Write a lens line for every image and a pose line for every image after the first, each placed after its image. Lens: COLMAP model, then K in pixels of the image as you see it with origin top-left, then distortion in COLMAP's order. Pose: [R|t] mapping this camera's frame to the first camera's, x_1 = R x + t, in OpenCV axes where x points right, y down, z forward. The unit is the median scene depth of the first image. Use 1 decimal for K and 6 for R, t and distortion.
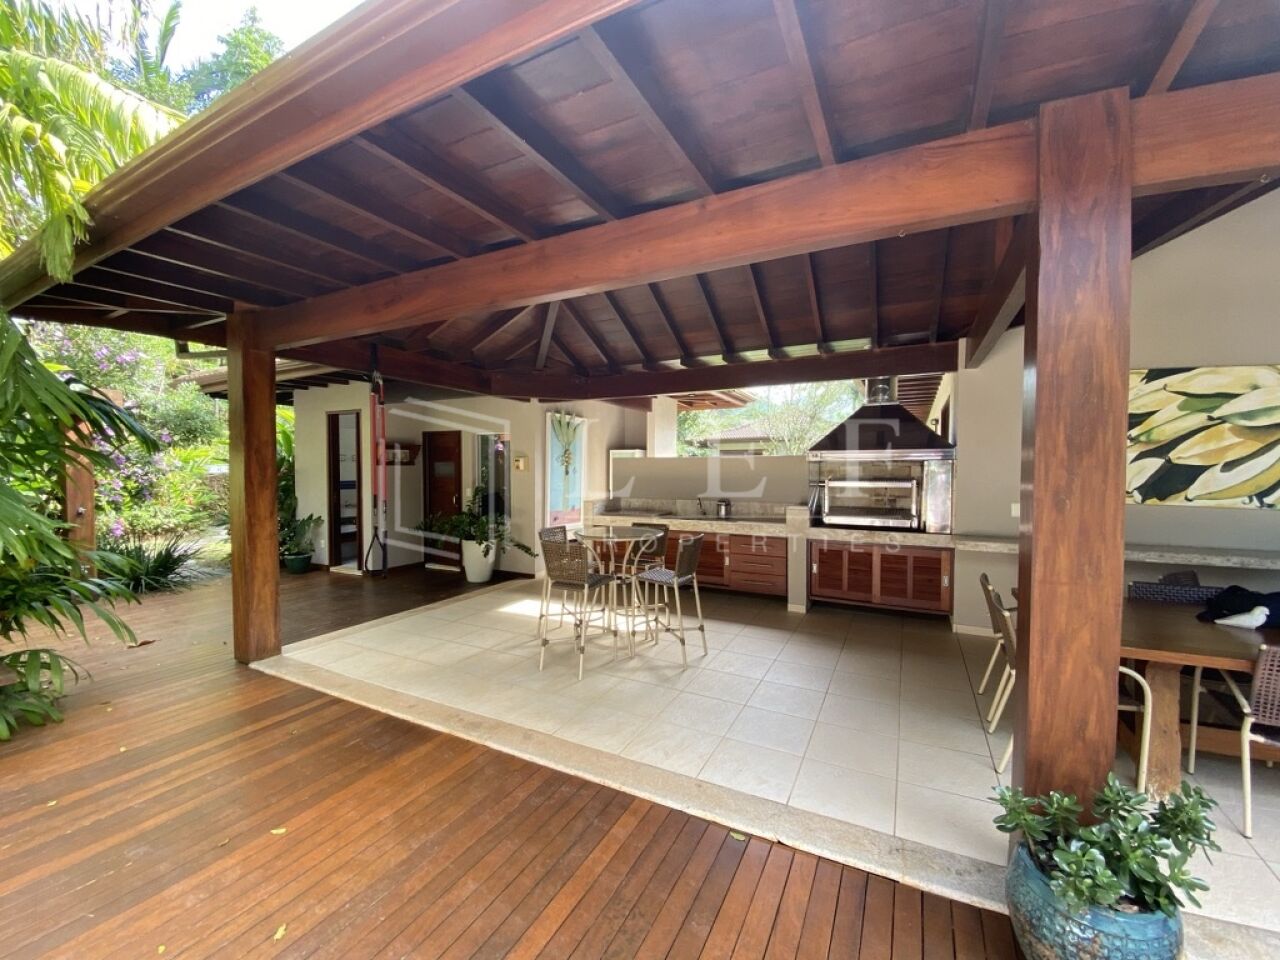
lens RADIAL K [[520.5, 0, 638.2], [0, 520.5, 484.3], [0, 0, 1]] dist [0.010379, -0.015430]
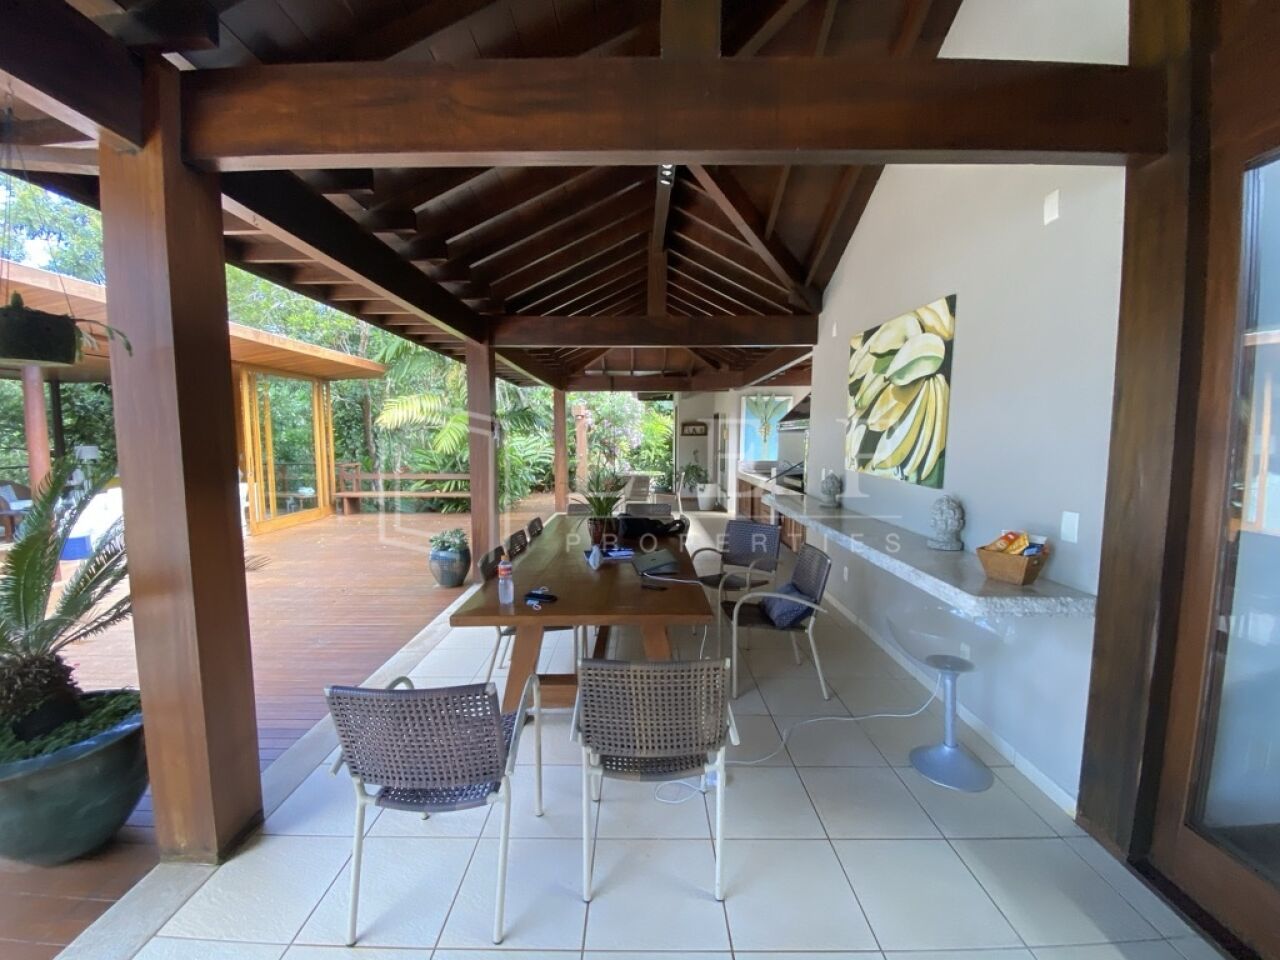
lens RADIAL K [[520.5, 0, 631.2], [0, 520.5, 481.9], [0, 0, 1]] dist [0.010379, -0.015430]
pose [[0.449733, 0.072746, -0.890196, 1.692345], [-0.024732, 0.997310, 0.069004, -0.000359], [0.892821, -0.009017, 0.450322, 0.178969]]
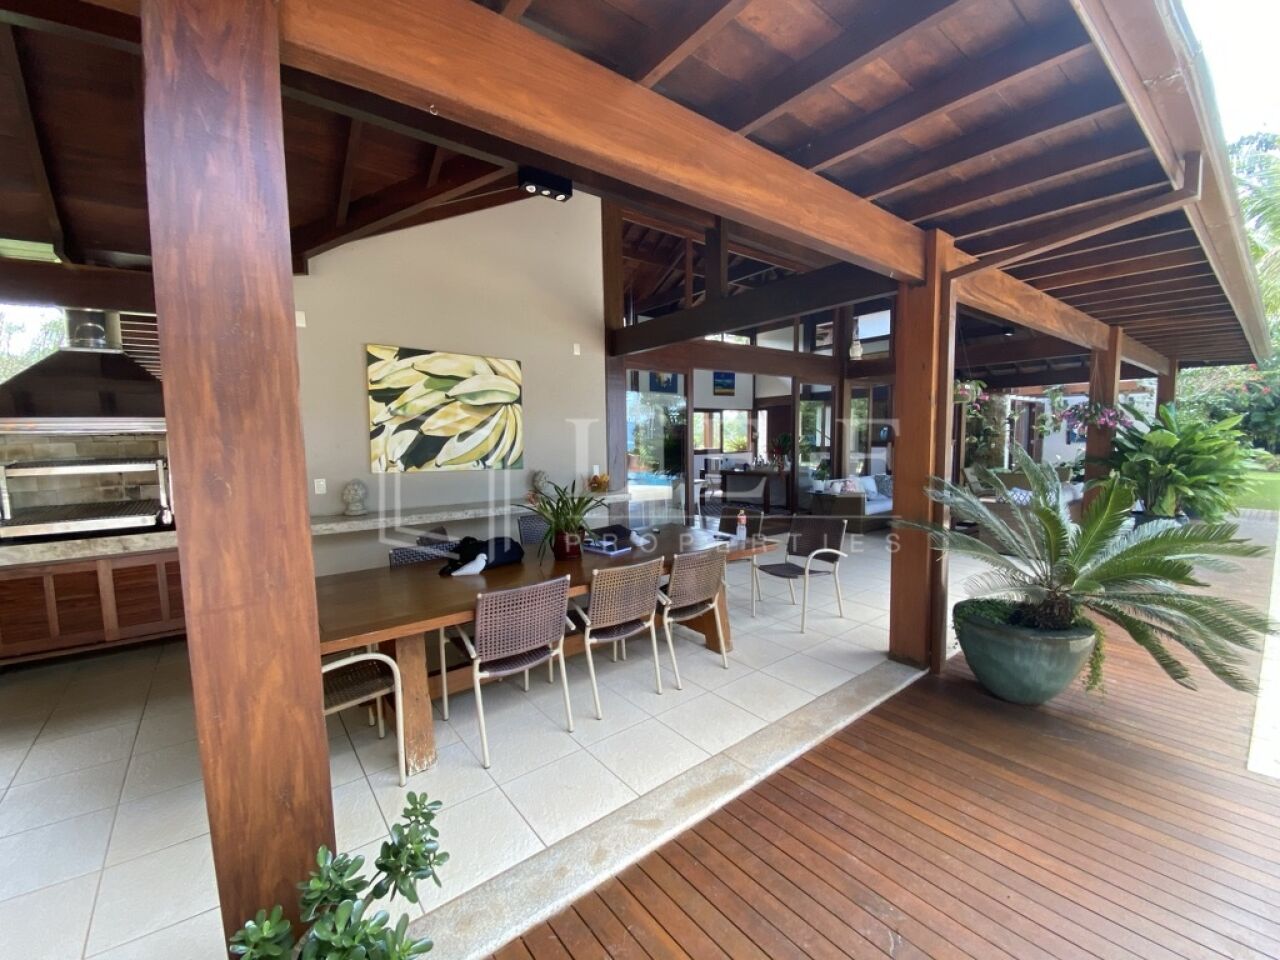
lens RADIAL K [[520.5, 0, 639.7], [0, 520.5, 489.0], [0, 0, 1]] dist [0.010379, -0.015430]
pose [[0.407656, -0.096080, 0.908067, 0.177703], [0.045638, 0.995350, 0.084827, 0.002188], [-0.911995, 0.006862, 0.410145, 0.102126]]
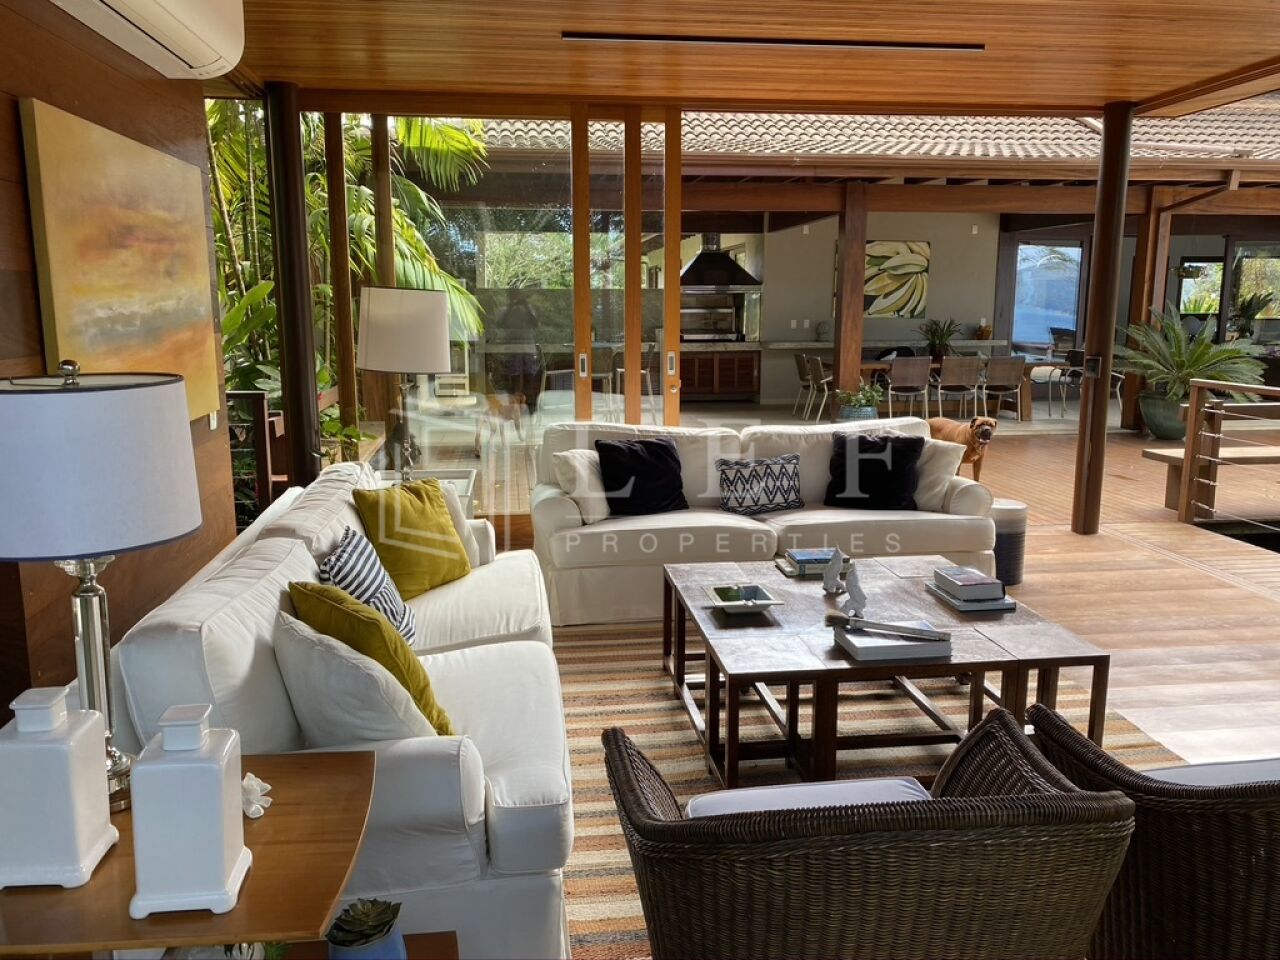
lens RADIAL K [[976.7, 0, 650.5], [0, 976.7, 470.4], [0, 0, 1]] dist [0.063532, -0.076911]
pose [[0.814706, -0.105135, 0.570263, -1.613587], [0.023285, 0.988565, 0.148988, 0.040028], [-0.579406, -0.108103, 0.807838, -1.423213]]
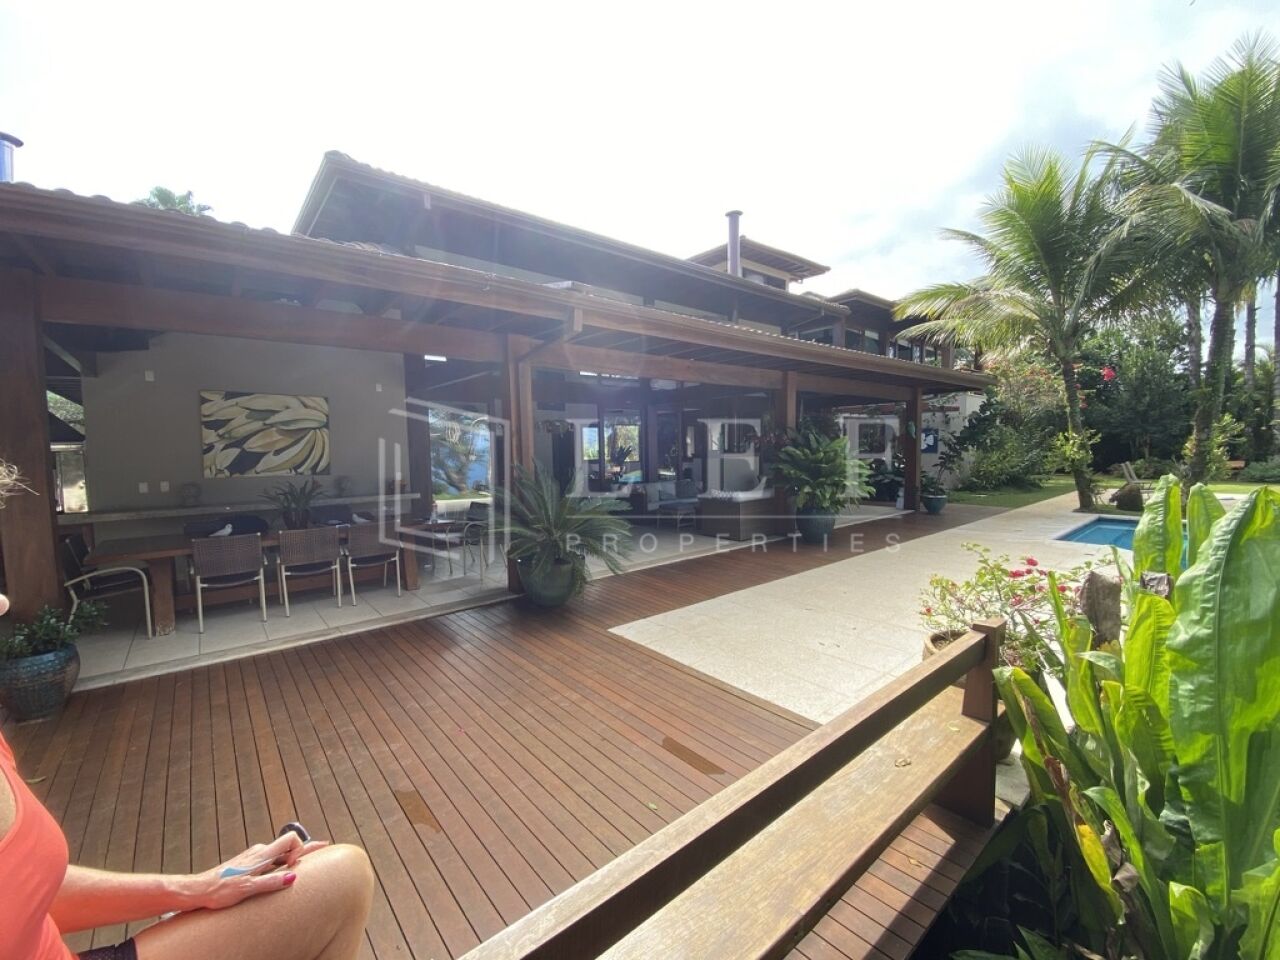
lens RADIAL K [[520.5, 0, 634.1], [0, 520.5, 484.0], [0, 0, 1]] dist [0.010379, -0.015430]
pose [[0.379877, -0.075432, 0.921957, -0.024568], [0.047686, 0.996941, 0.061919, 0.019184], [-0.923807, 0.020443, 0.382312, -0.756042]]
